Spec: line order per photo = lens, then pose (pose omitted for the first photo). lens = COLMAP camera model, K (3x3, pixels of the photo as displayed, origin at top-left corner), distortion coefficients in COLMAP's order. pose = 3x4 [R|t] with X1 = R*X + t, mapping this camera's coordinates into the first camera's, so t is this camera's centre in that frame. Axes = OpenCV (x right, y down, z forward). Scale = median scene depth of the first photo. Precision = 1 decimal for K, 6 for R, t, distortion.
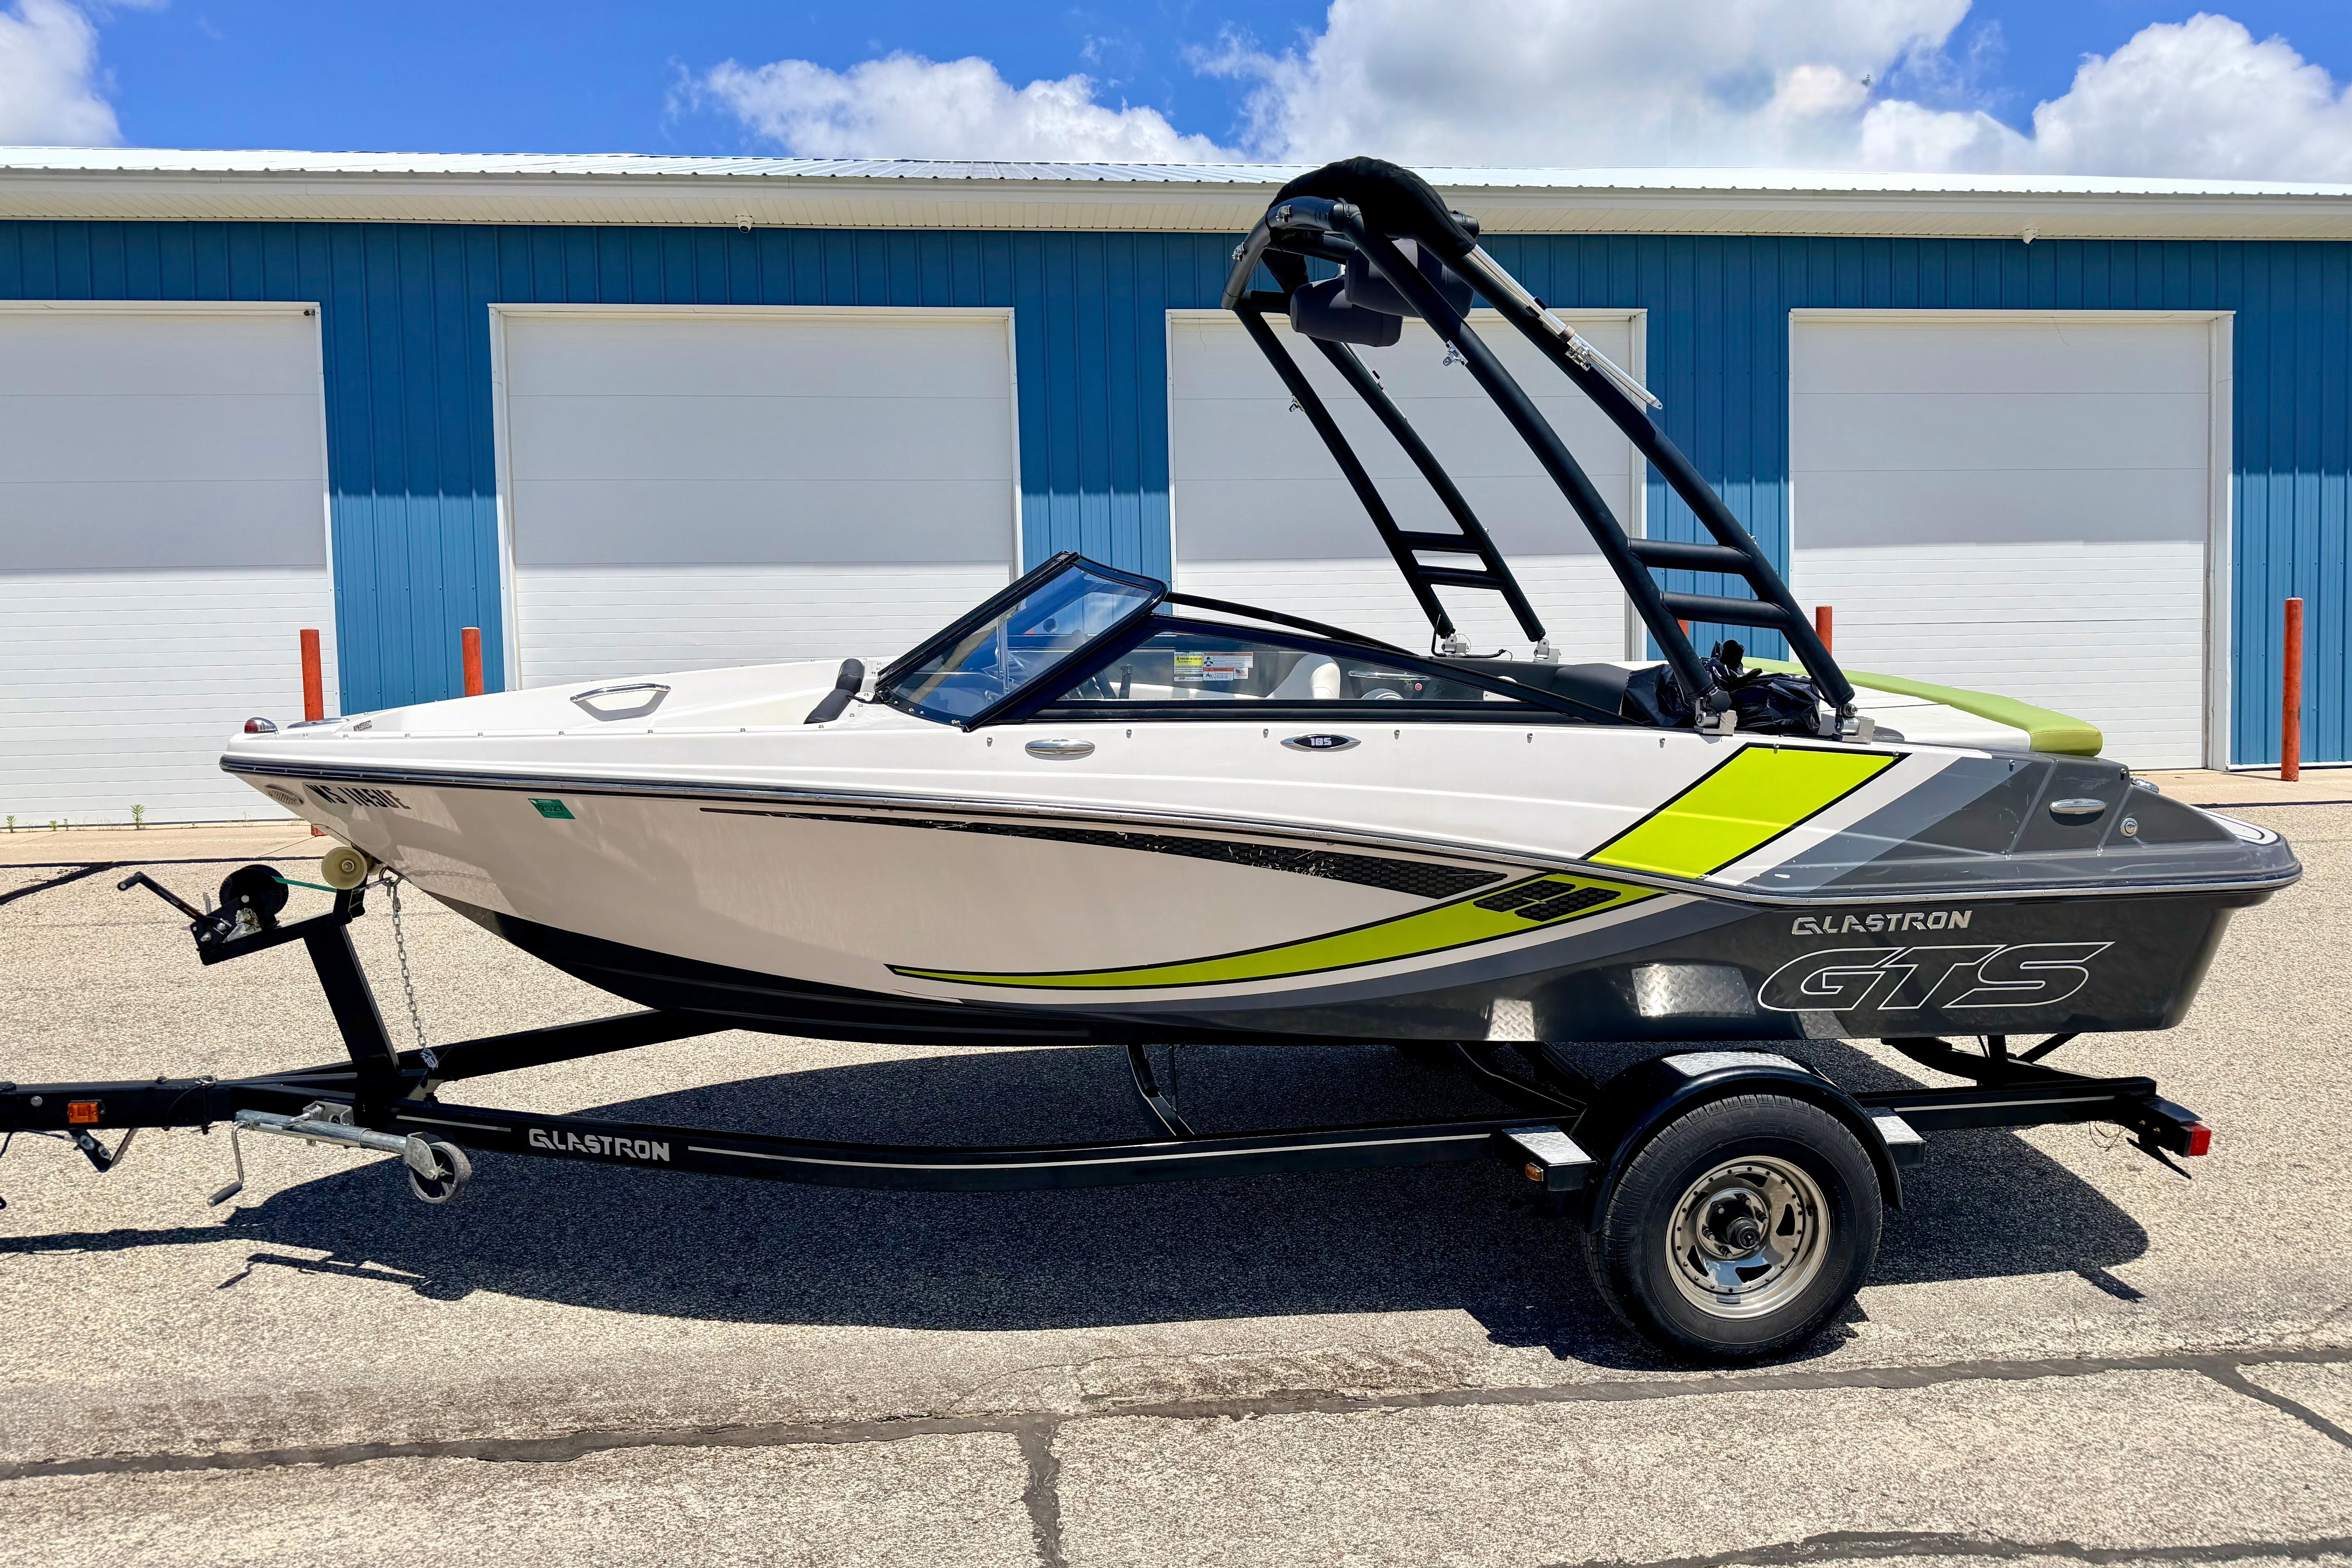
lens RADIAL K [[1671.5, 0, 1176.0], [0, 1671.5, 784.0], [0, 0, 1]] dist [0.054705, -0.070964]
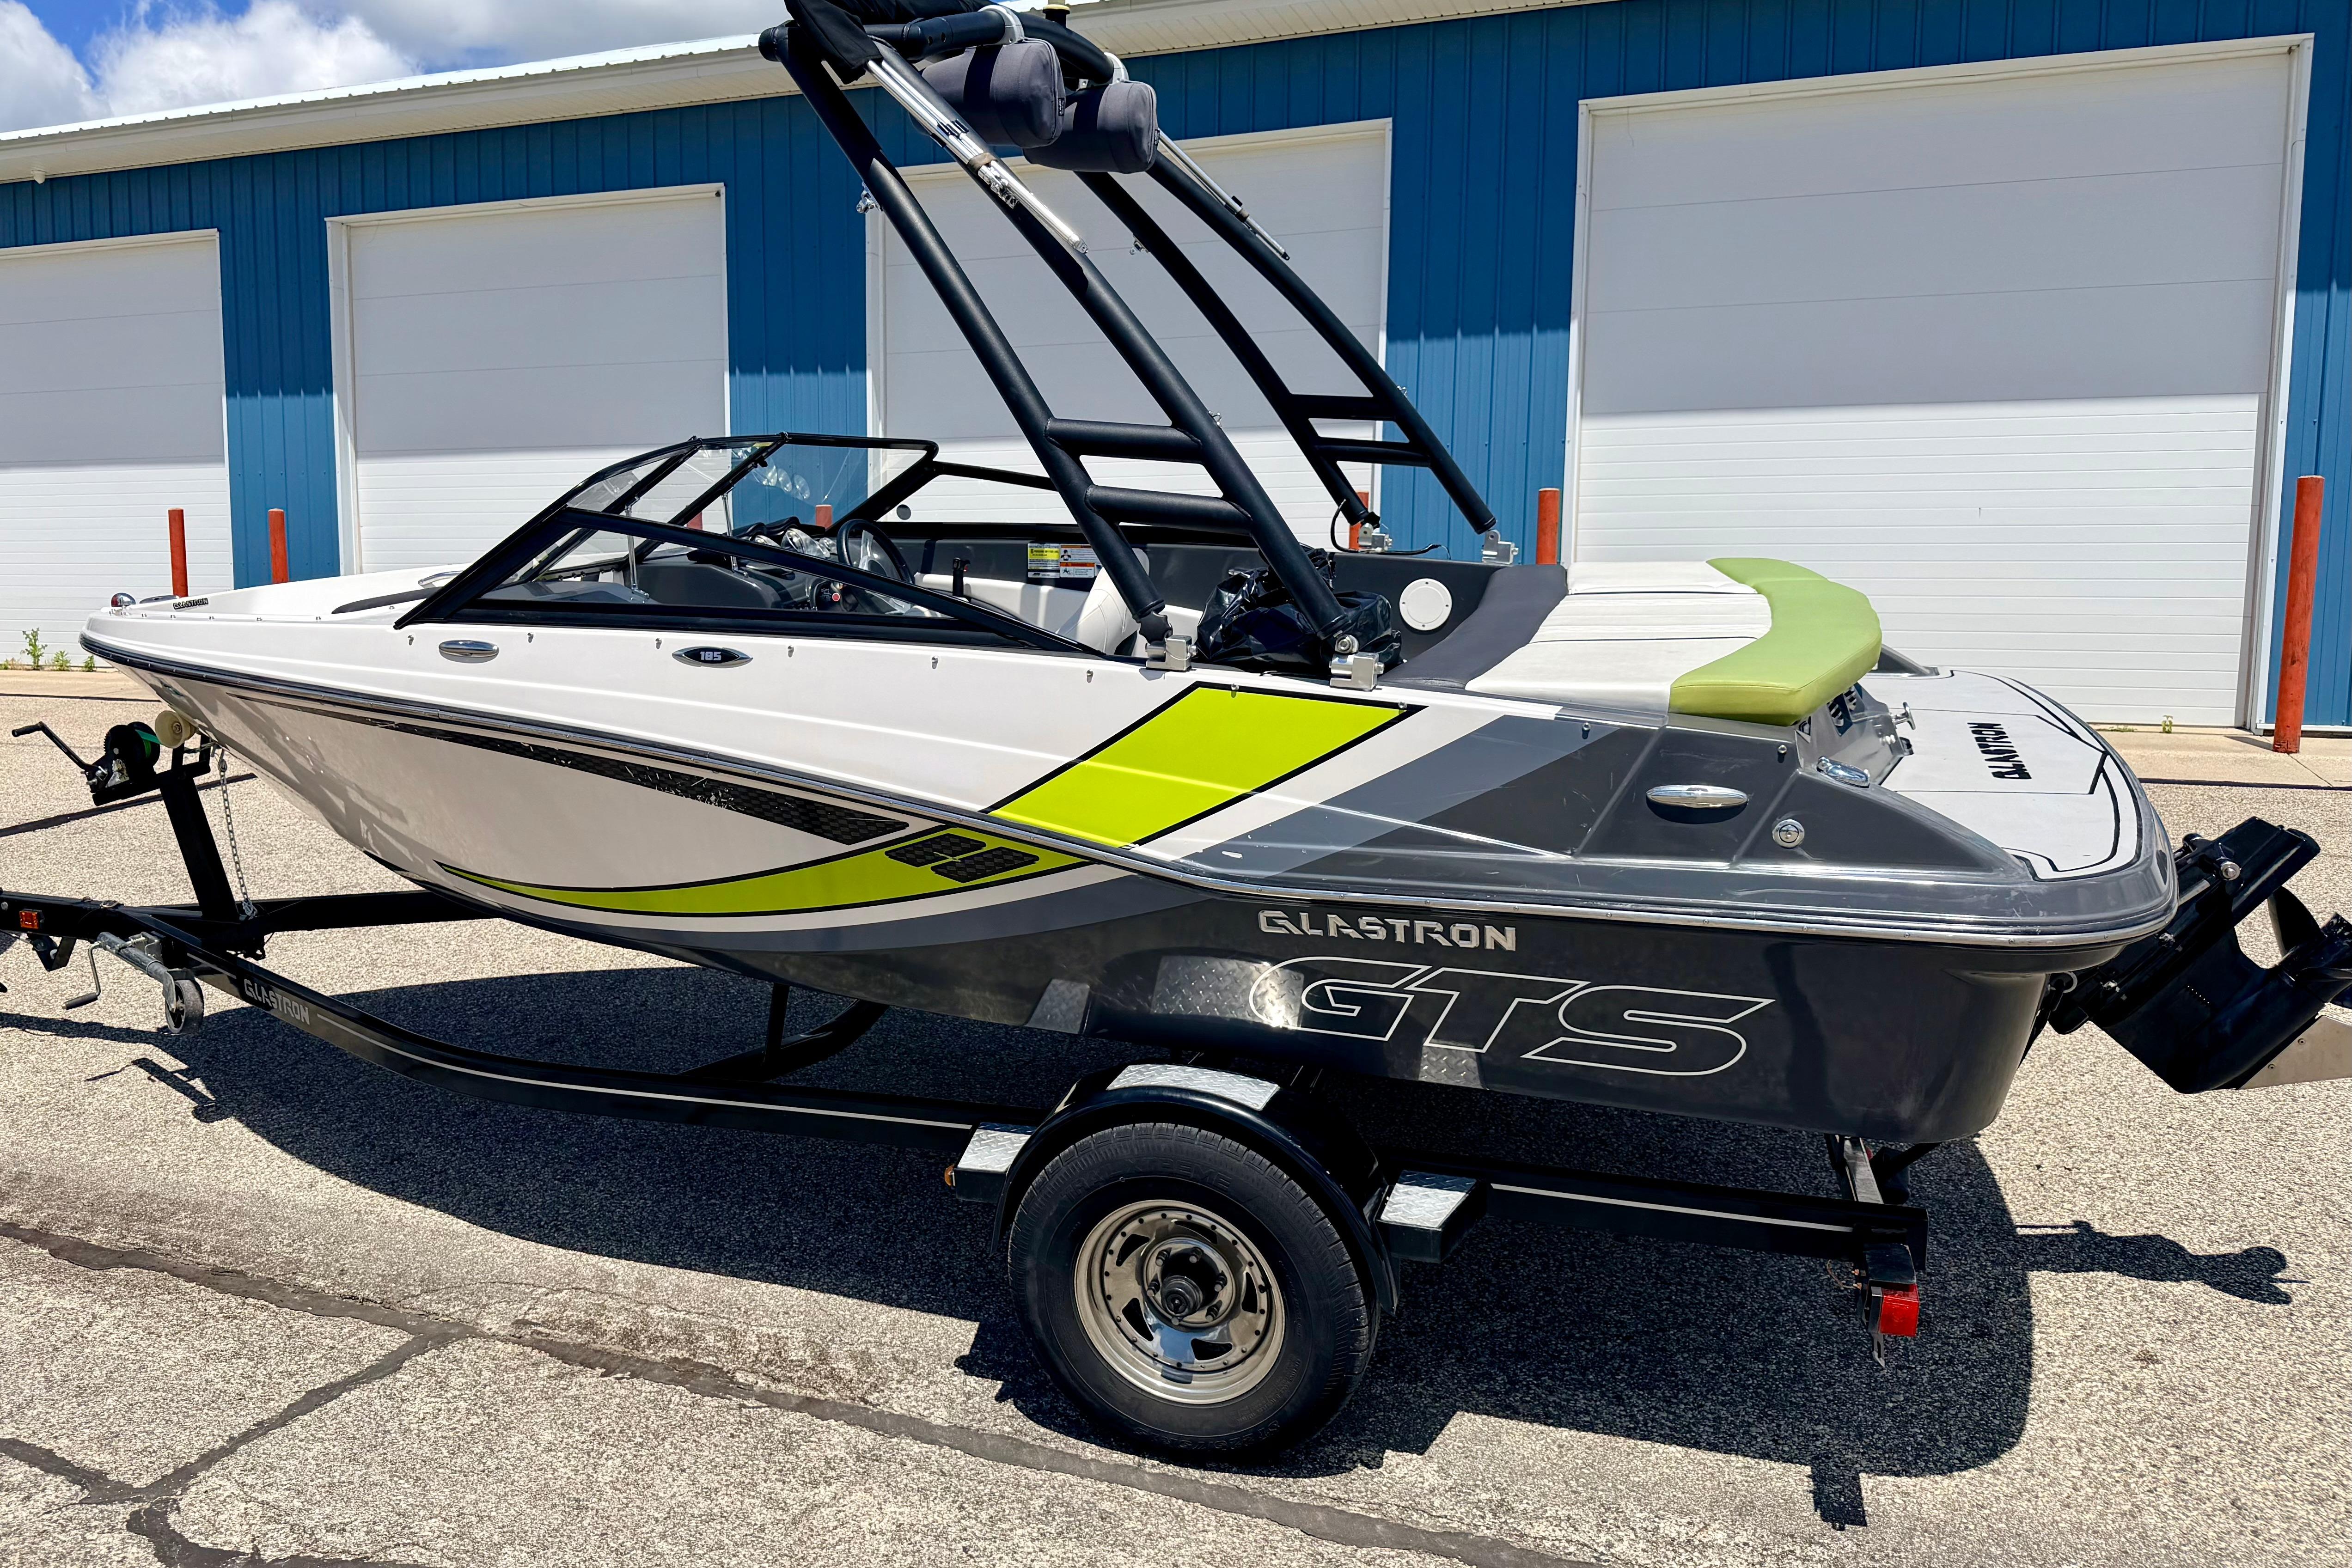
lens RADIAL K [[1881.6, 0, 979.7], [0, 1881.6, 758.3], [0, 0, 1]] dist [0.076394, -0.110374]
pose [[0.866483, 0.069186, -0.494389, 0.661120], [-0.044573, 0.997116, 0.061419, -0.036599], [0.497213, -0.031182, 0.867068, 0.180807]]
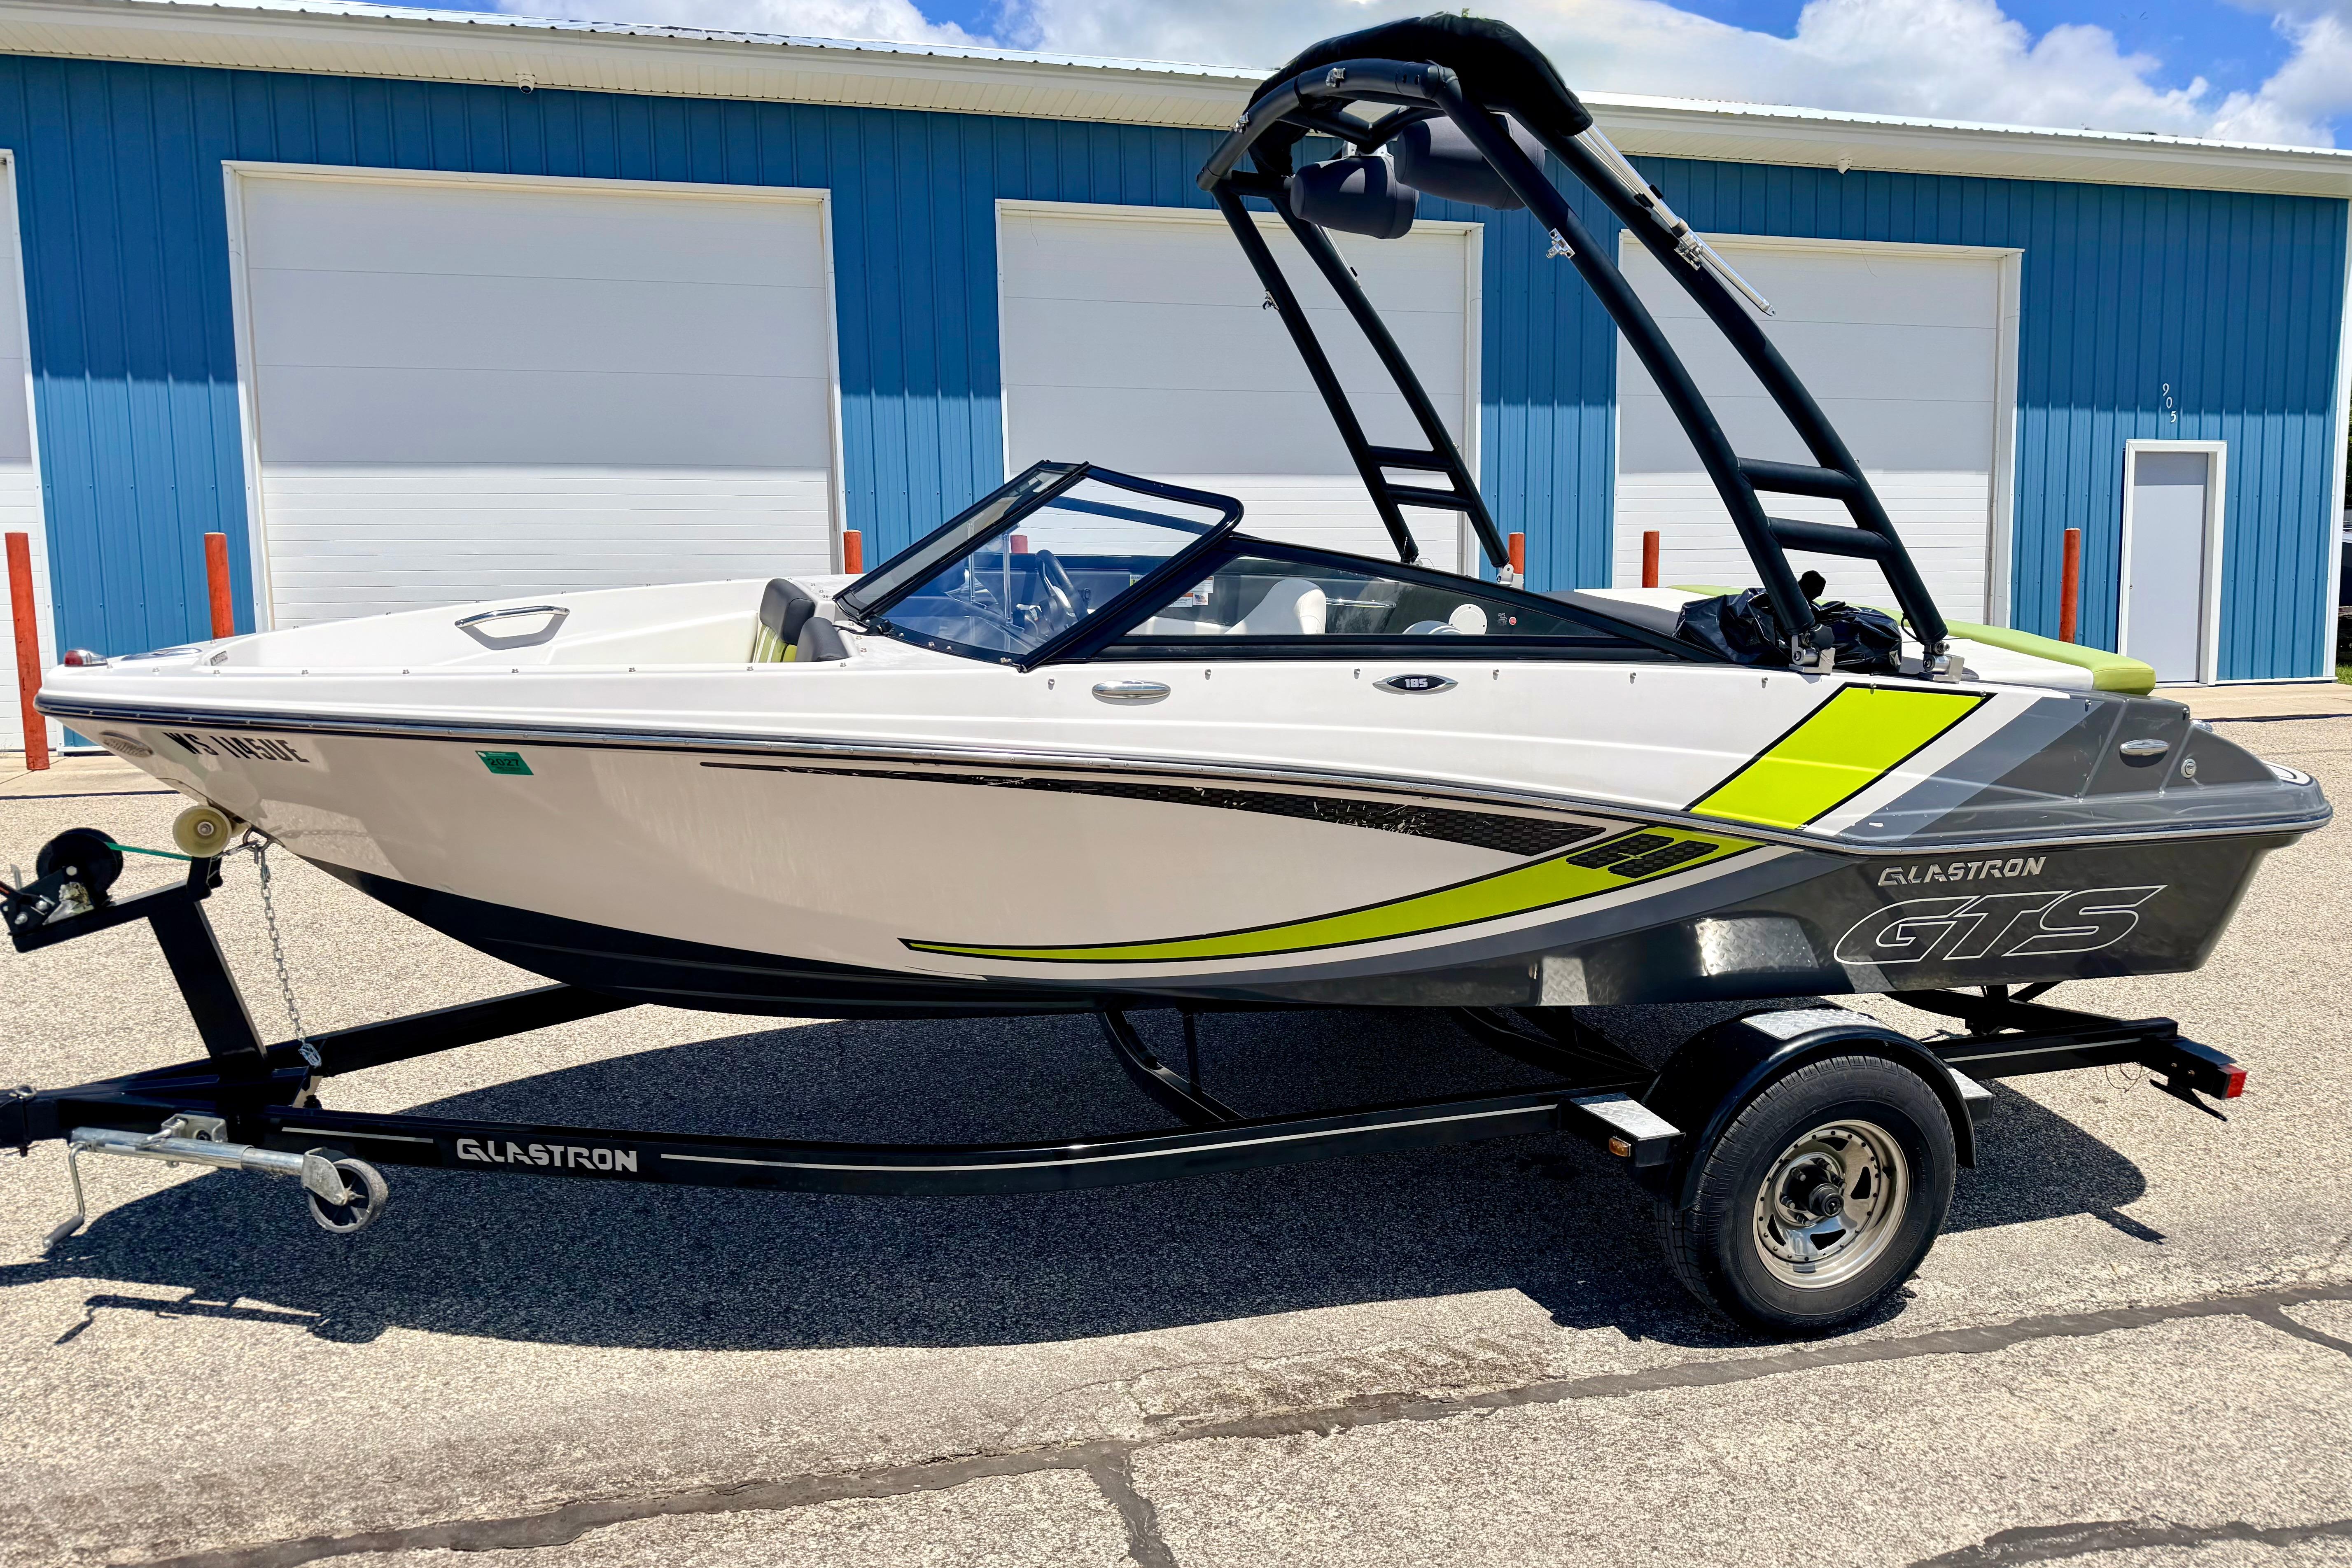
lens RADIAL K [[1674.6, 0, 1176.0], [0, 1674.6, 784.0], [0, 0, 1]] dist [0.037439, -0.039338]
pose [[0.988145, -0.009163, 0.153247, -0.163744], [0.001413, 0.998718, 0.050601, -0.015656], [-0.153514, -0.049784, 0.986892, 0.127249]]
